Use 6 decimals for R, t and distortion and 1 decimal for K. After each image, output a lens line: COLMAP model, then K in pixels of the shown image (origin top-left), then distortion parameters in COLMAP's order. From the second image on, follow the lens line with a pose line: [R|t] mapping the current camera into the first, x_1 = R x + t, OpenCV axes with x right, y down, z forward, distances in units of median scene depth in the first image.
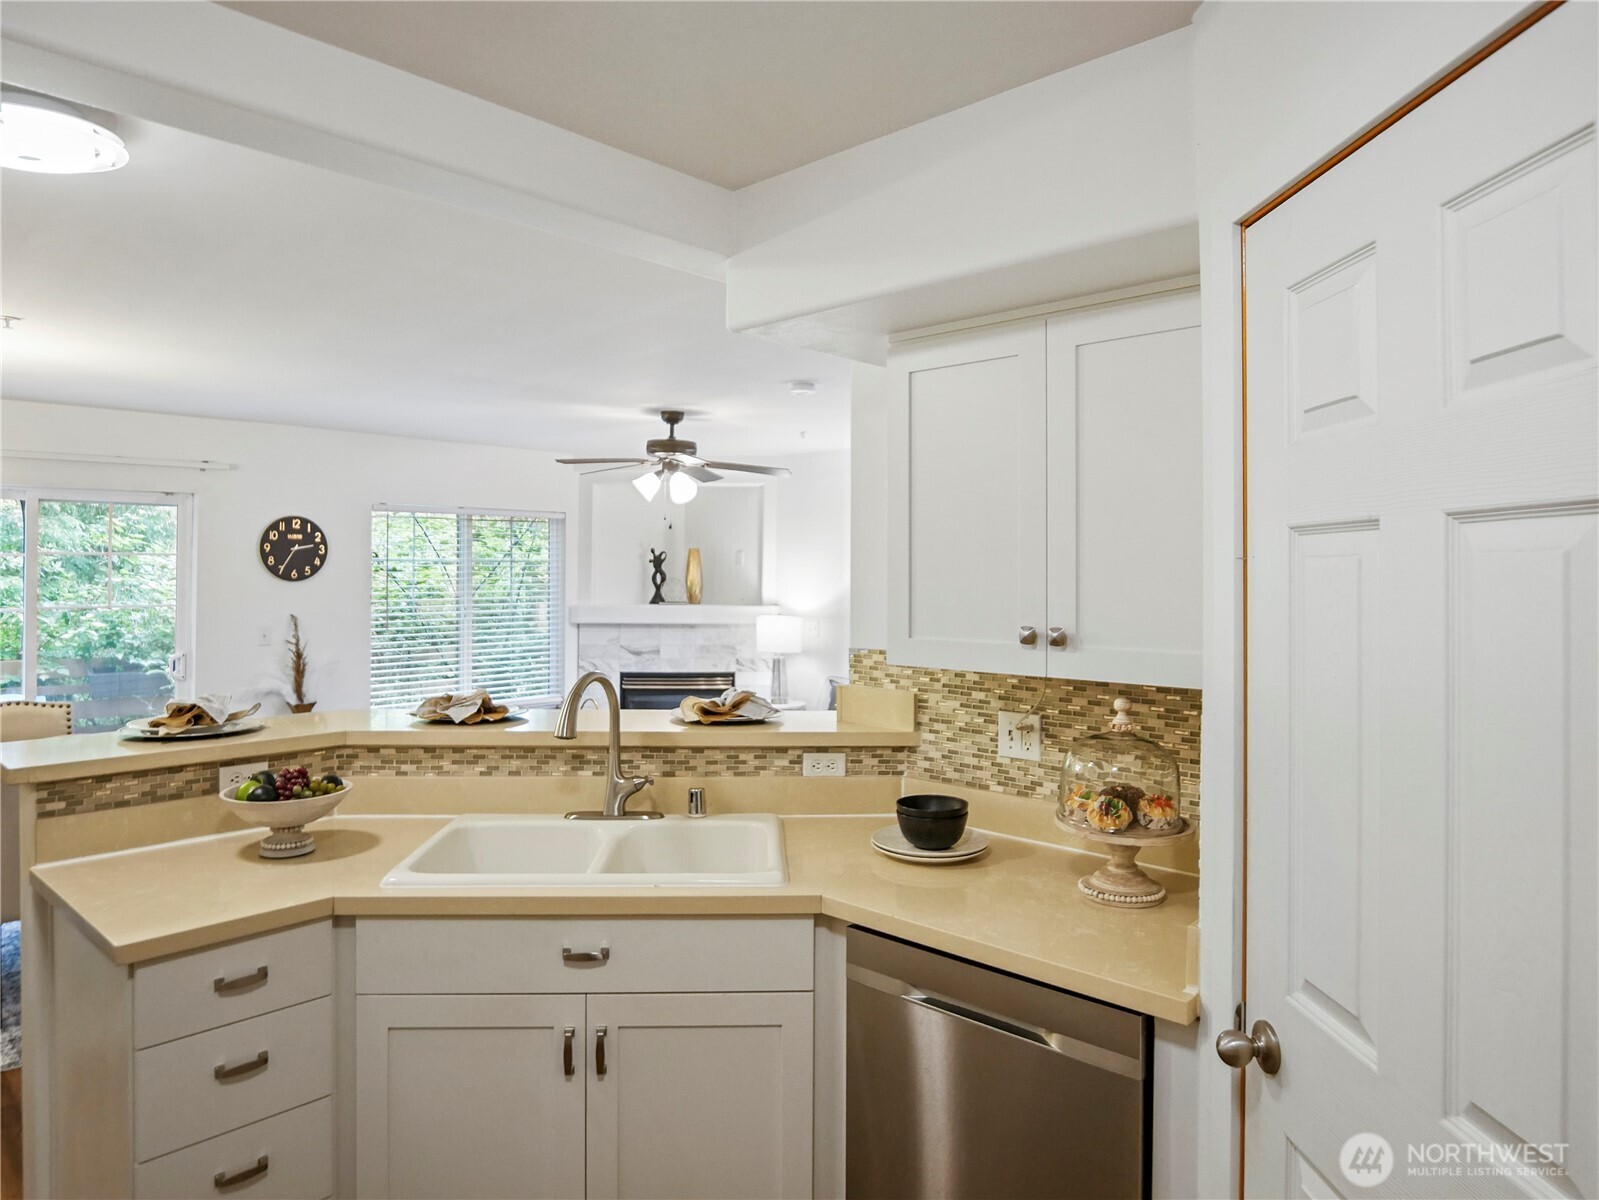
lens RADIAL K [[1025.8, 0, 782.5], [0, 1025.8, 559.8], [0, 0, 1]] dist [-0.001173, 0.000580]
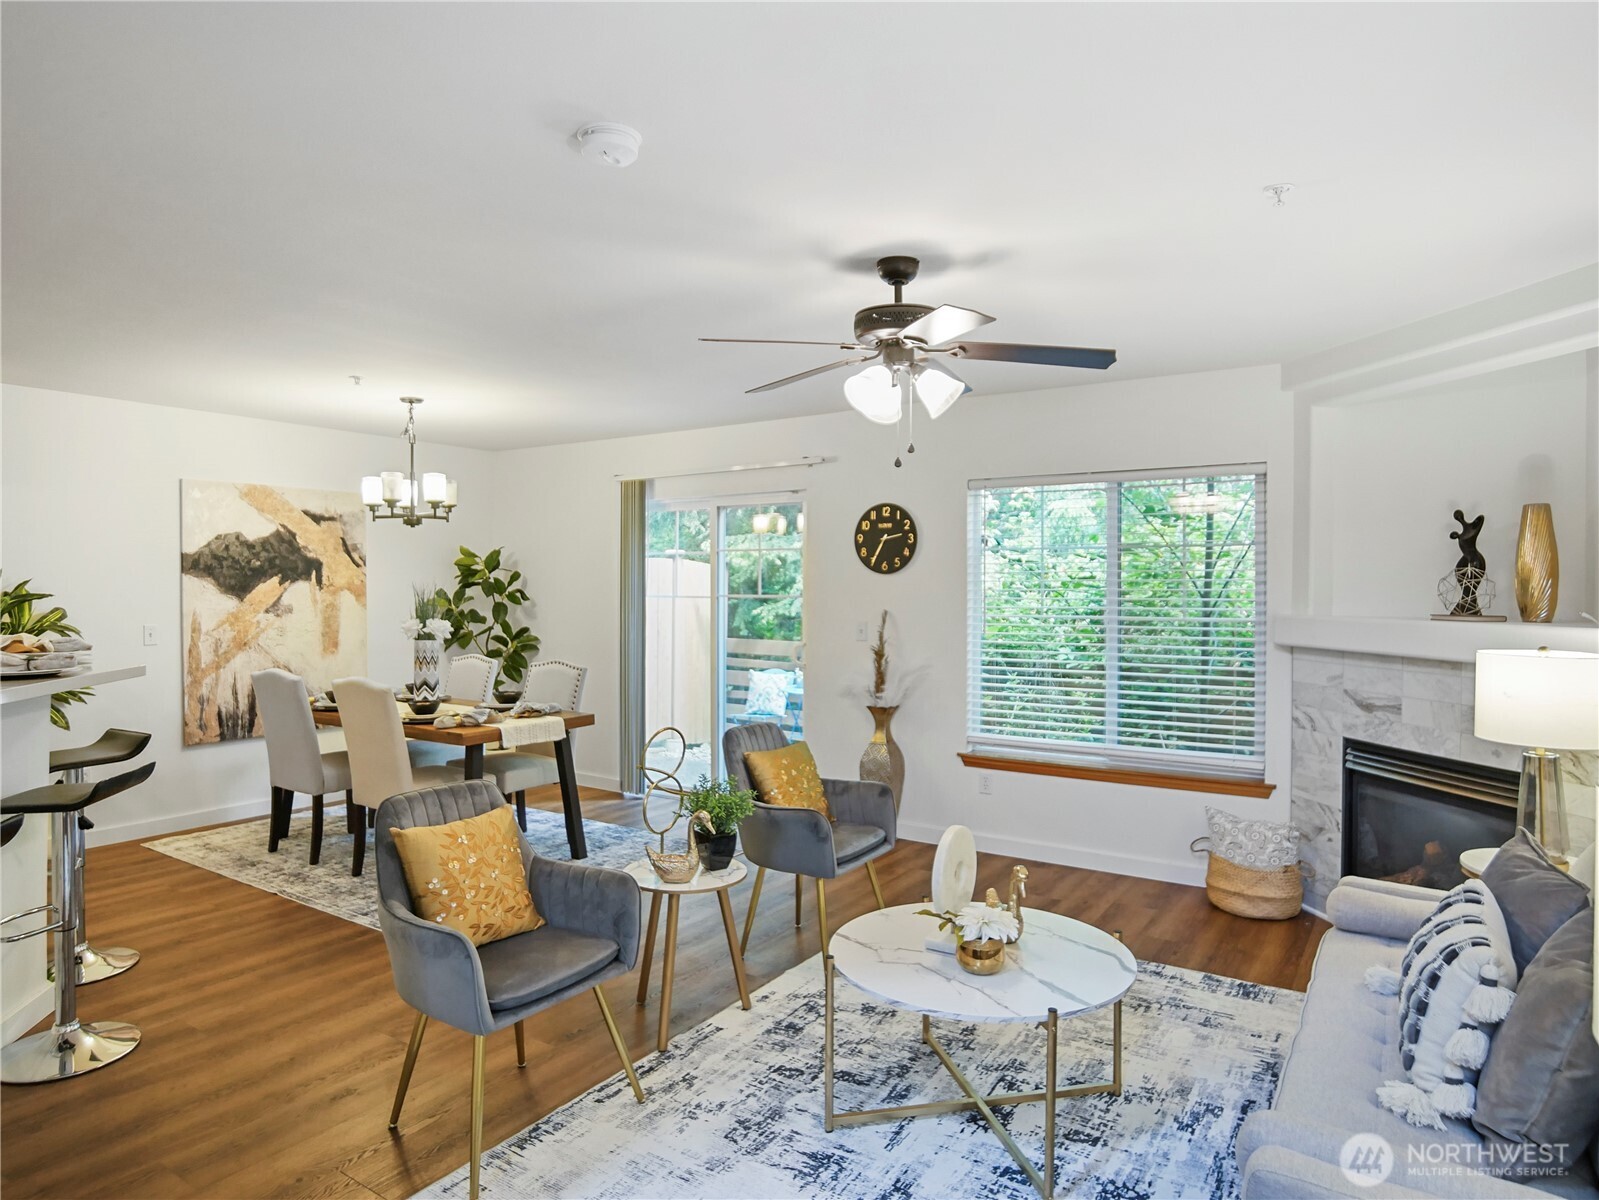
lens RADIAL K [[959.9, 0, 799.5], [0, 959.9, 600.0], [0, 0, 1]] dist [-0.034018, 0.001551]
pose [[0.181952, 0.010464, -0.983252, 0.292191], [0.007758, 0.999897, 0.012077, 0.027109], [0.983277, -0.009825, 0.181852, 0.624057]]
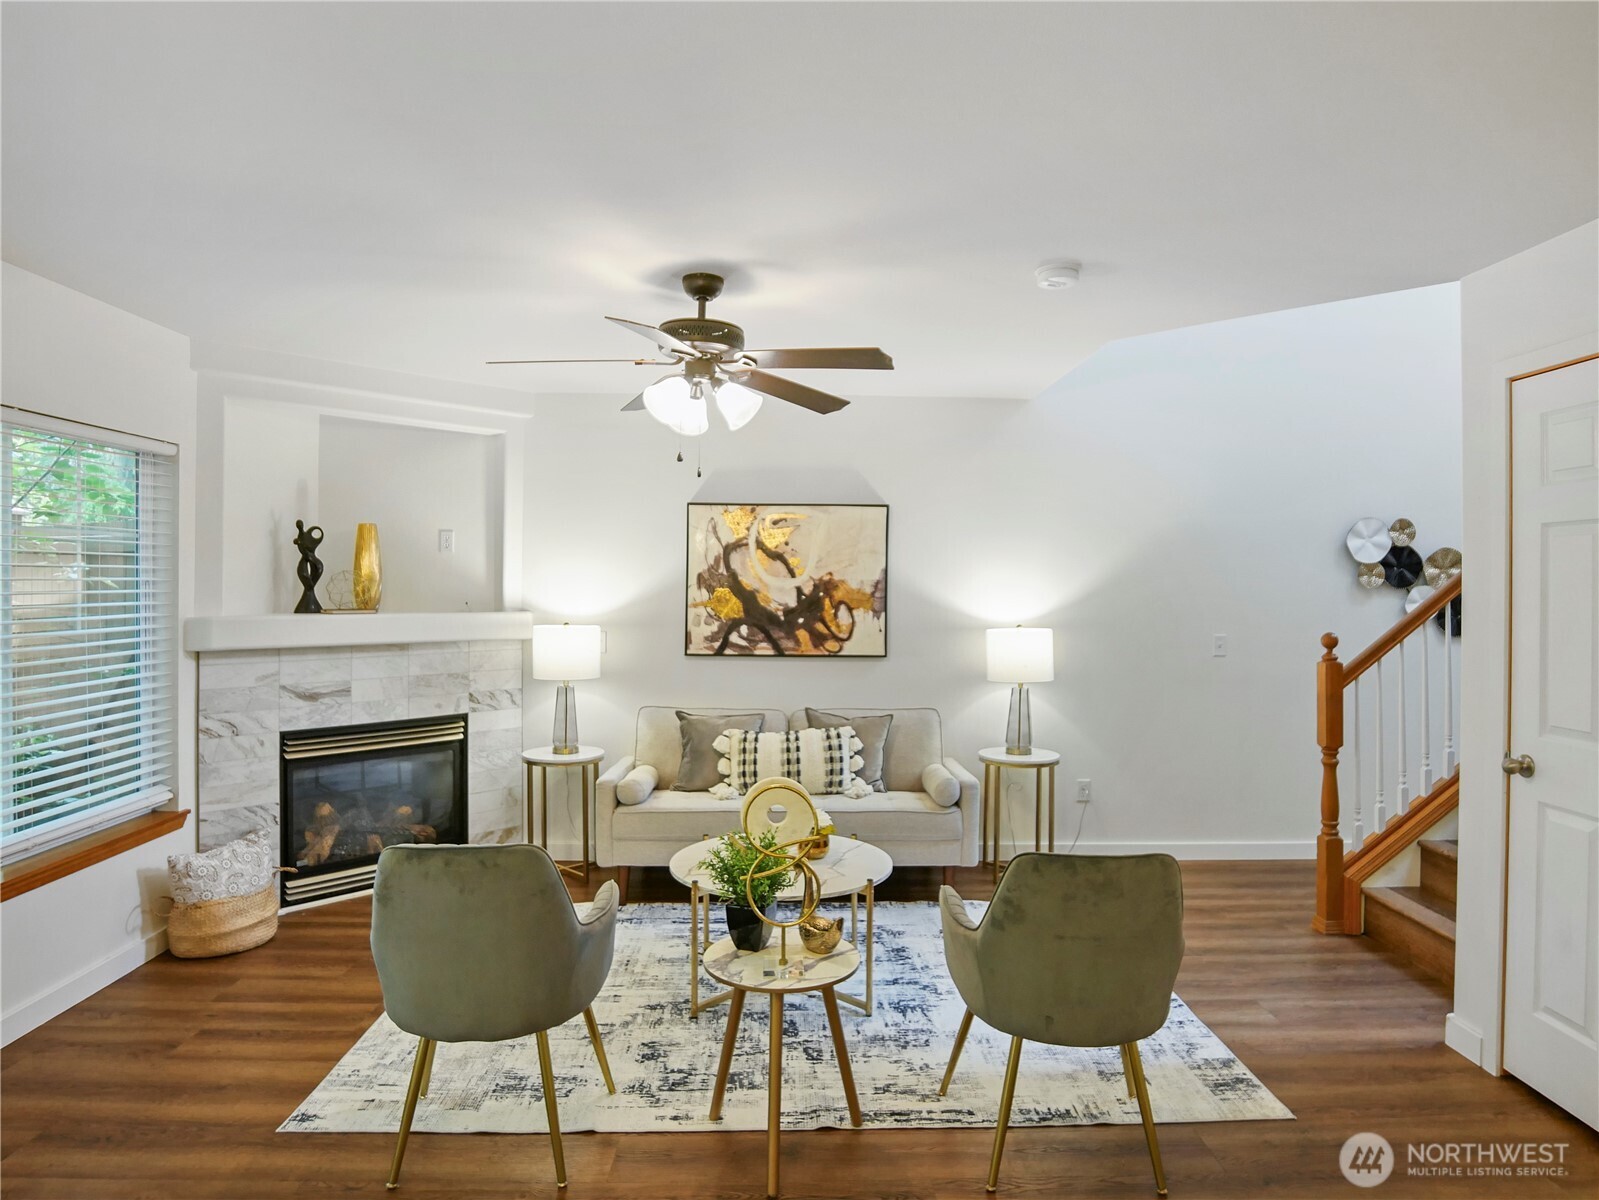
lens RADIAL K [[972.2, 0, 805.4], [0, 972.2, 578.2], [0, 0, 1]] dist [-0.043085, 0.016745]
pose [[0.704443, 0.001539, 0.709759, -0.335016], [-0.009024, 0.999936, 0.006788, 0.017186], [-0.709703, -0.011187, 0.704412, 0.417096]]
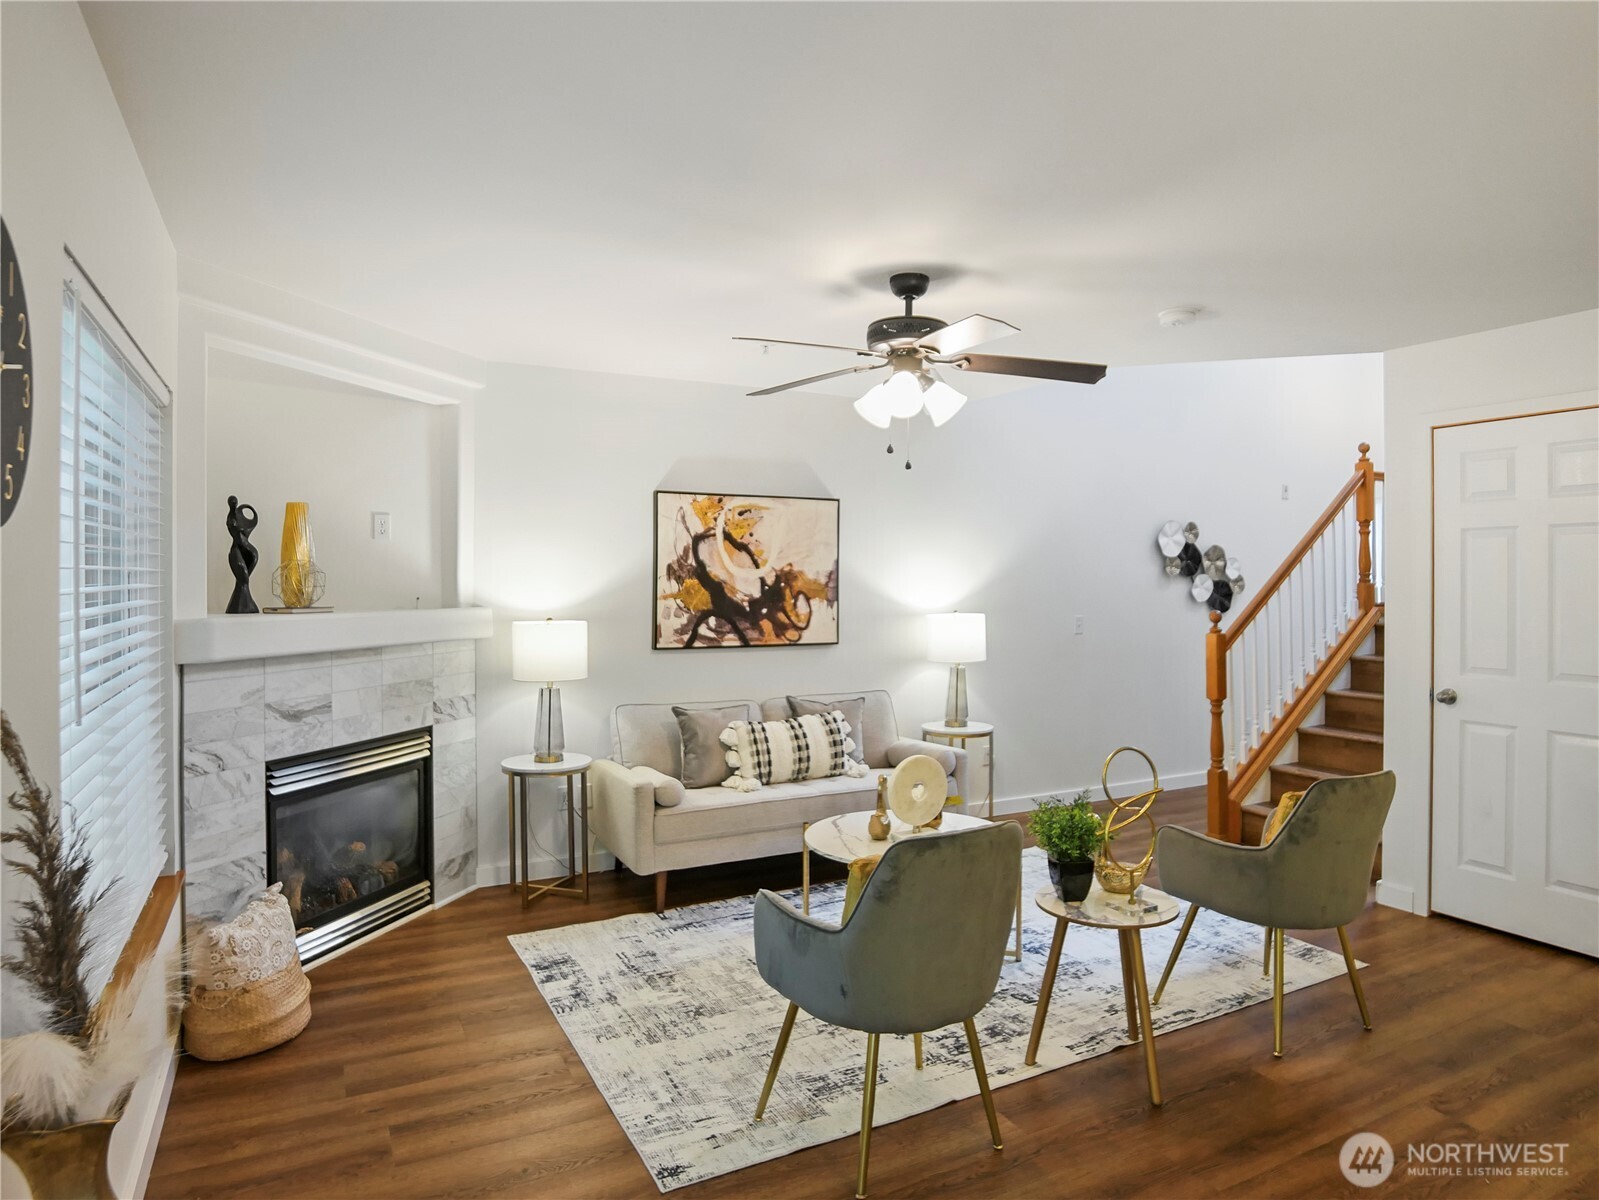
lens RADIAL K [[972.2, 0, 805.4], [0, 972.2, 578.2], [0, 0, 1]] dist [-0.043085, 0.016745]
pose [[0.314911, -0.004822, 0.949109, -0.490848], [-0.008148, 0.999937, 0.007784, 0.022445], [-0.949086, -0.010184, 0.314852, 0.643077]]
